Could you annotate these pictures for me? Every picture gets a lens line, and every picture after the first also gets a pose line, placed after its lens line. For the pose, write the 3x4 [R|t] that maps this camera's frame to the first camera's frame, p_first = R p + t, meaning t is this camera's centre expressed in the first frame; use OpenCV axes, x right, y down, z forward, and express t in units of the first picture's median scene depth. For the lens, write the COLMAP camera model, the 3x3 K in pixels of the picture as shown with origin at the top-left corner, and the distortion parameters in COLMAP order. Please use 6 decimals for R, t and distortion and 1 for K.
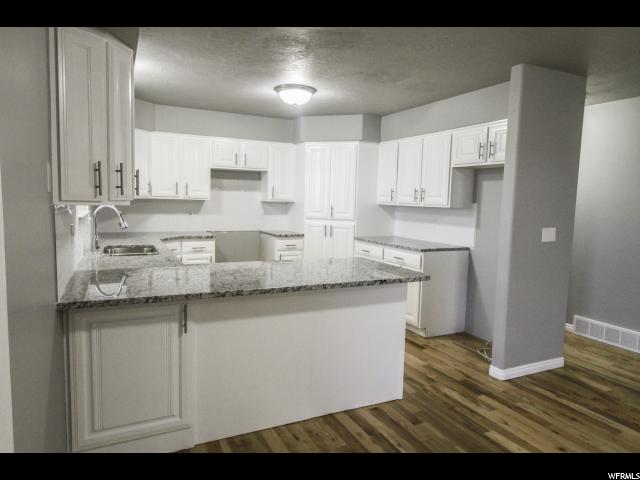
lens RADIAL K [[418.5, 0, 321.2], [0, 418.5, 239.2], [0, 0, 1]] dist [0.002129, -0.002742]
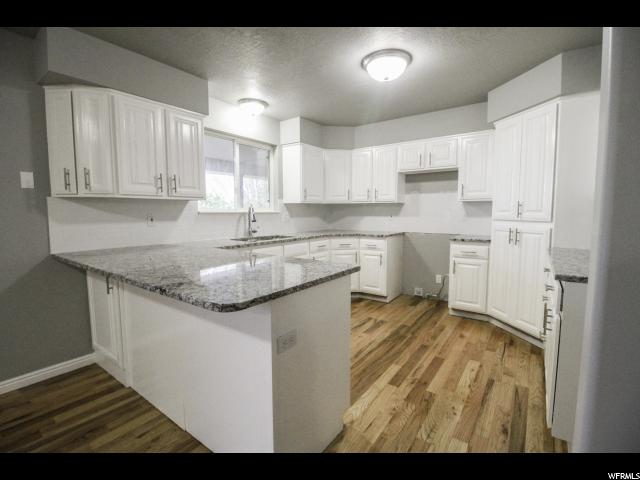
lens RADIAL K [[297.4, 0, 320.0], [0, 297.4, 237.5], [0, 0, 1]] dist [-0.008950, -0.004358]
pose [[0.467091, 0.049289, -0.882834, 0.426576], [-0.069753, 0.997388, 0.018780, -0.006042], [0.881453, 0.052808, 0.469309, 0.628119]]
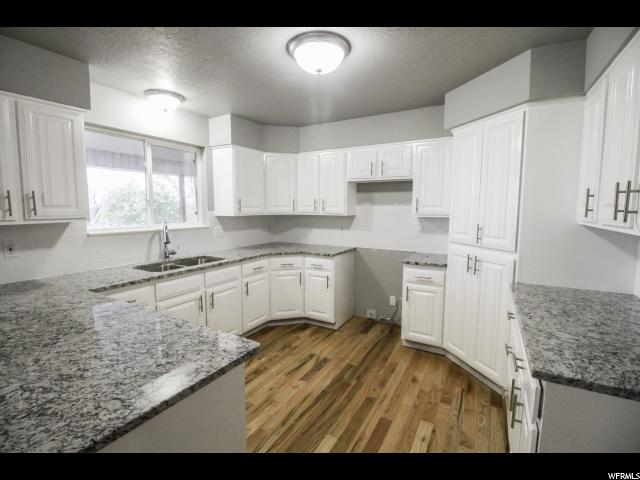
lens RADIAL K [[297.4, 0, 316.4], [0, 297.4, 238.1], [0, 0, 1]] dist [-0.008950, -0.004358]
pose [[0.552827, 0.060703, -0.831082, 0.344131], [-0.068058, 0.997300, 0.027572, -0.075539], [0.830512, 0.041320, 0.555466, 0.760677]]
